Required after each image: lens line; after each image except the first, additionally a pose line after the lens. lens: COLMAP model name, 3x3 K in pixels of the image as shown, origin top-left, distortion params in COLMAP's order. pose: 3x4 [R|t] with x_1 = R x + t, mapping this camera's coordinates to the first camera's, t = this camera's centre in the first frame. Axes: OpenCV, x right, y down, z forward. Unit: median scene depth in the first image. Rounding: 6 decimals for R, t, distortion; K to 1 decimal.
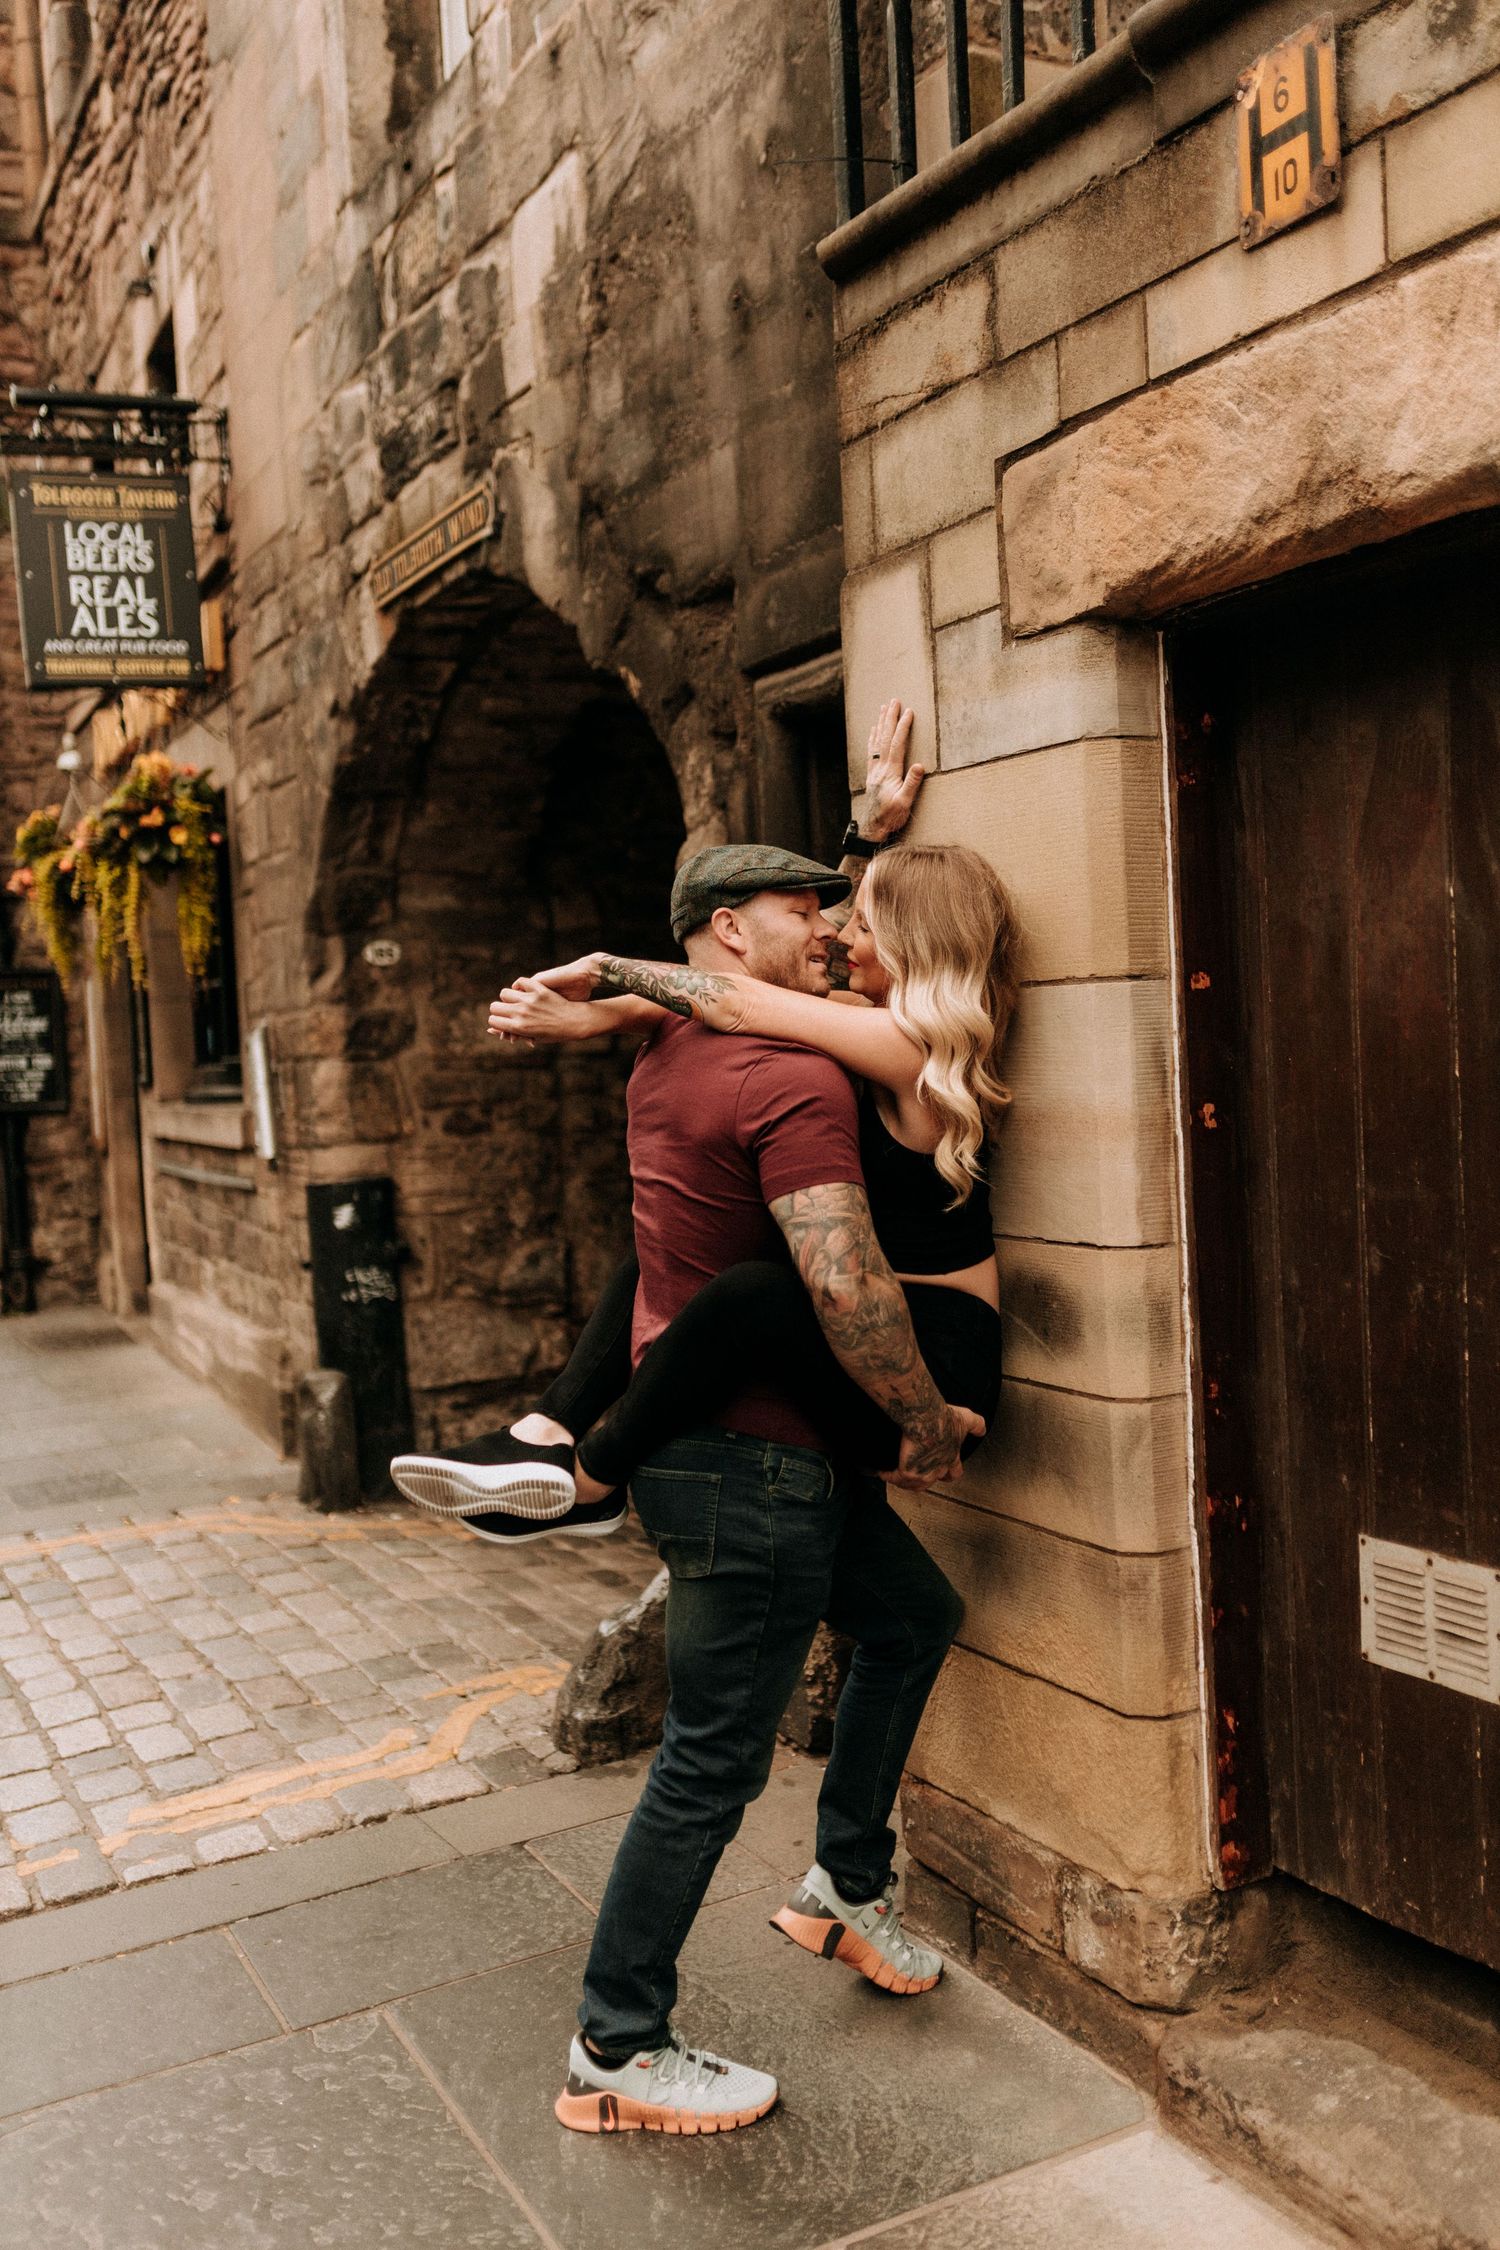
lens RADIAL K [[2150.2, 0, 750.0], [0, 2150.2, 1125.0], [0, 0, 1]] dist [0.002764, -0.001385]
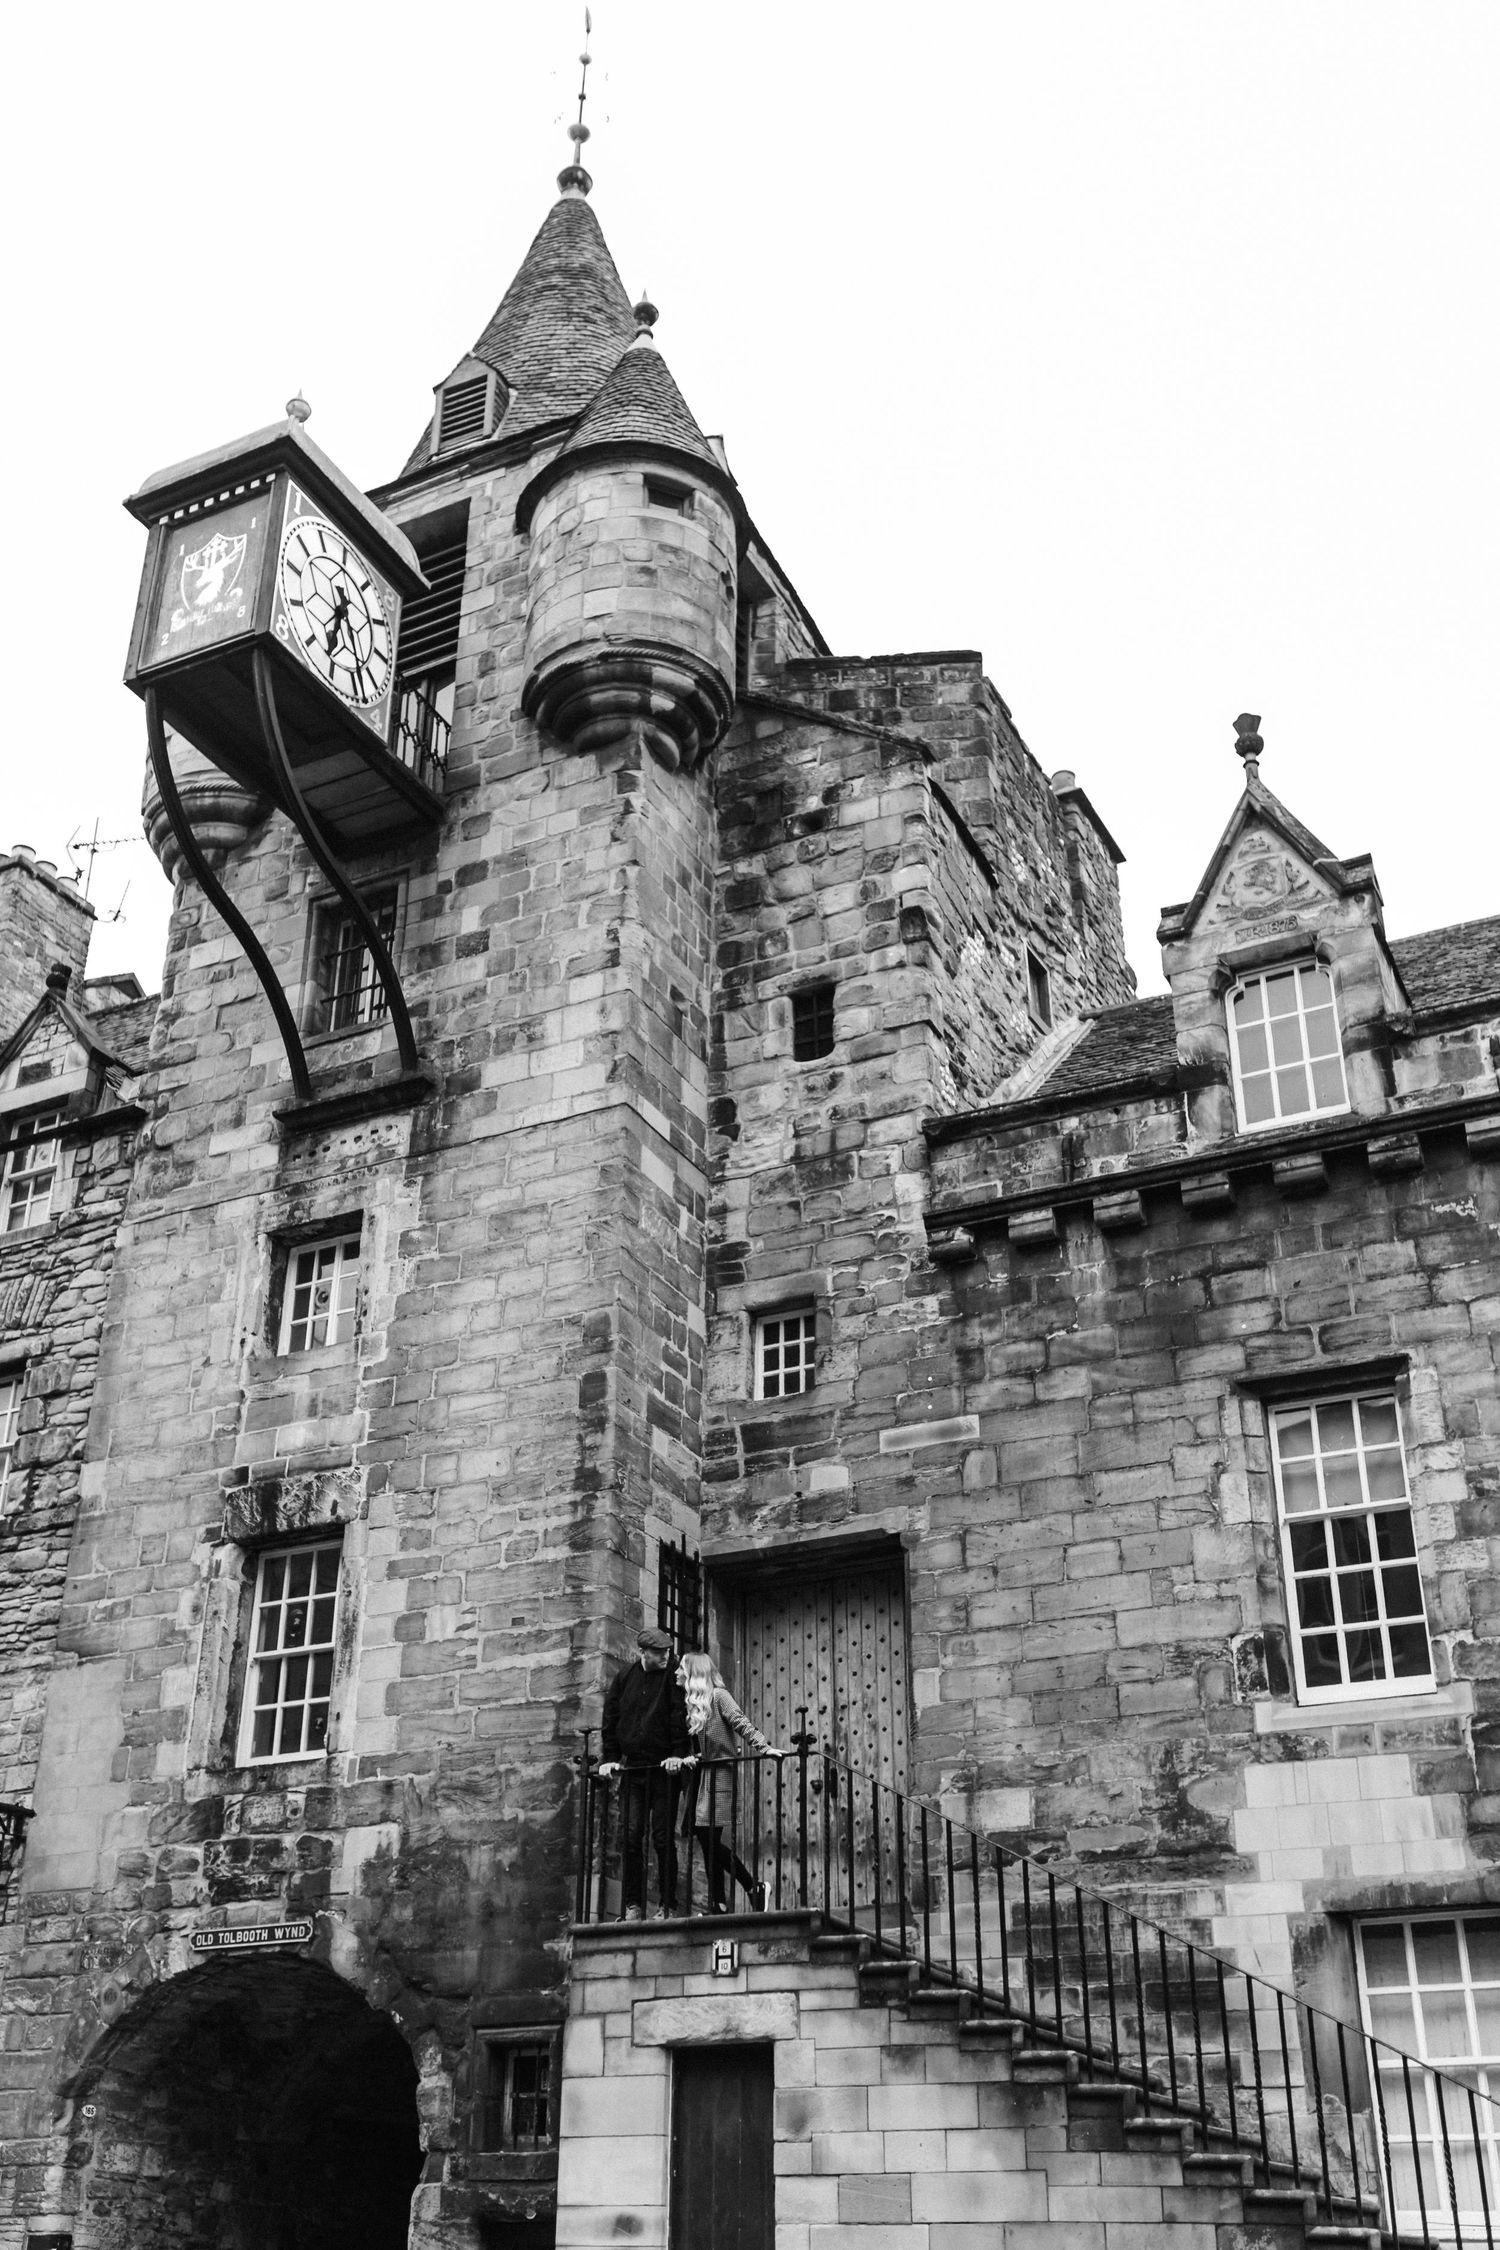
lens RADIAL K [[2150.2, 0, 750.0], [0, 2150.2, 1125.0], [0, 0, 1]] dist [0.002764, -0.001385]
pose [[0.800890, 0.337456, 0.494671, -2.258061], [-0.023004, 0.842816, -0.537710, 0.486929], [-0.598370, 0.419267, 0.682766, -2.620330]]
